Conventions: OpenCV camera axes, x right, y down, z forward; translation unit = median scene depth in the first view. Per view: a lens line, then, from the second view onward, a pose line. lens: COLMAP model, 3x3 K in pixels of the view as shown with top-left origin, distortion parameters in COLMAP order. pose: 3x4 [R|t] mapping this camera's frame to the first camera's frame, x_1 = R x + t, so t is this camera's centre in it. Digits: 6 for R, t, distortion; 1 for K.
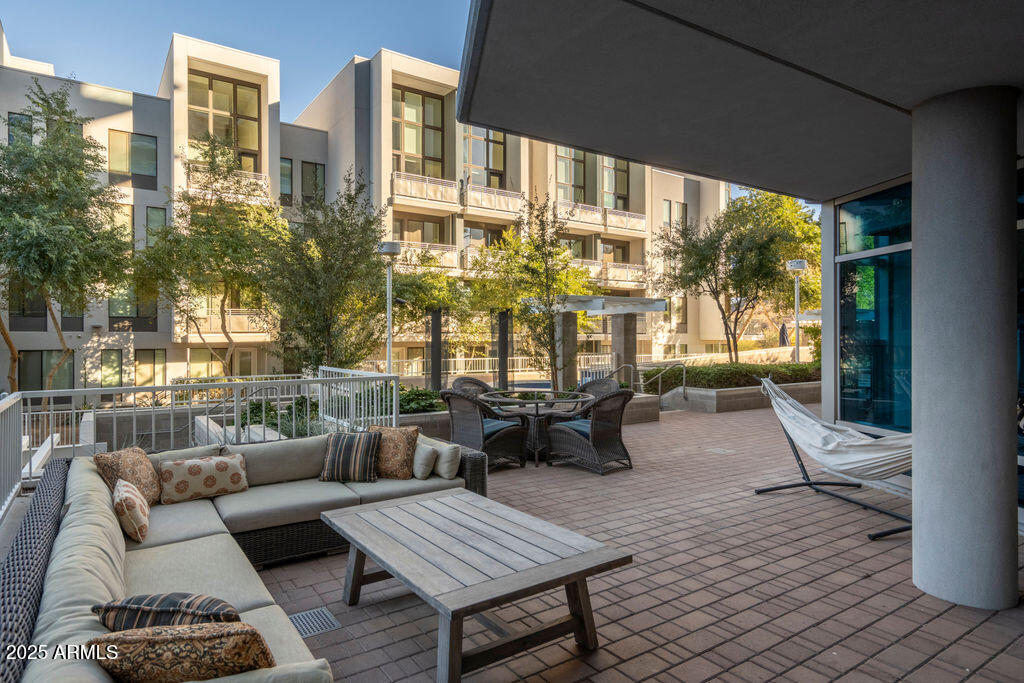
lens RADIAL K [[593.2, 0, 504.4], [0, 593.2, 337.6], [0, 0, 1]] dist [0.002992, 0.000192]
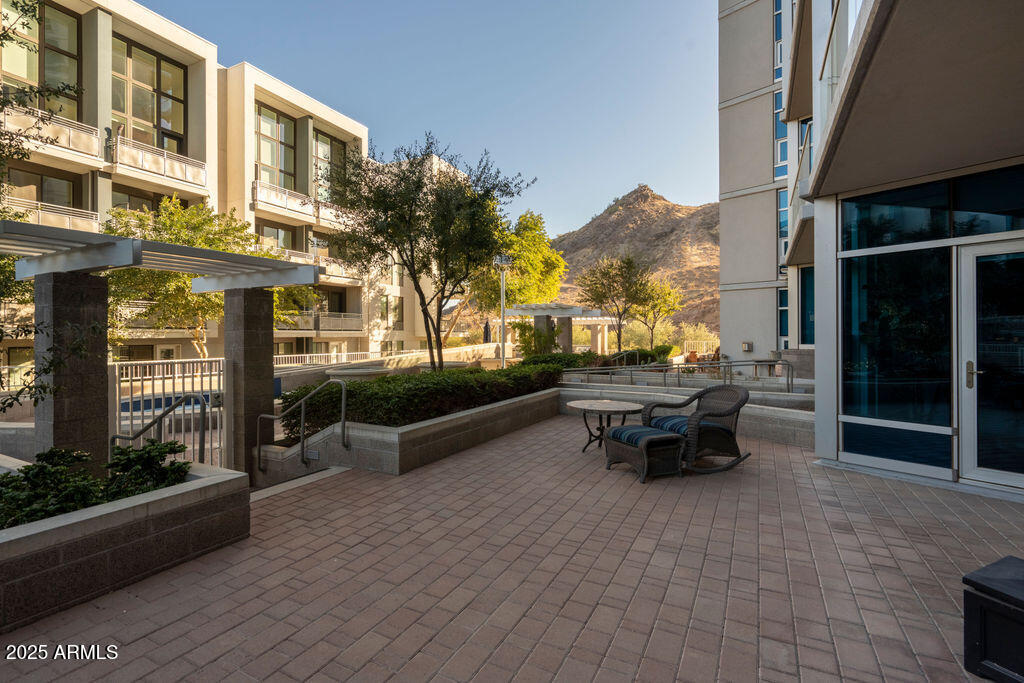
lens RADIAL K [[474.9, 0, 507.9], [0, 474.9, 336.4], [0, 0, 1]] dist [-0.001436, 0.000136]
pose [[0.878550, -0.000364, 0.477651, 0.088711], [-0.000714, 0.999998, 0.002077, 0.001310], [-0.477650, -0.002166, 0.878547, 0.215170]]
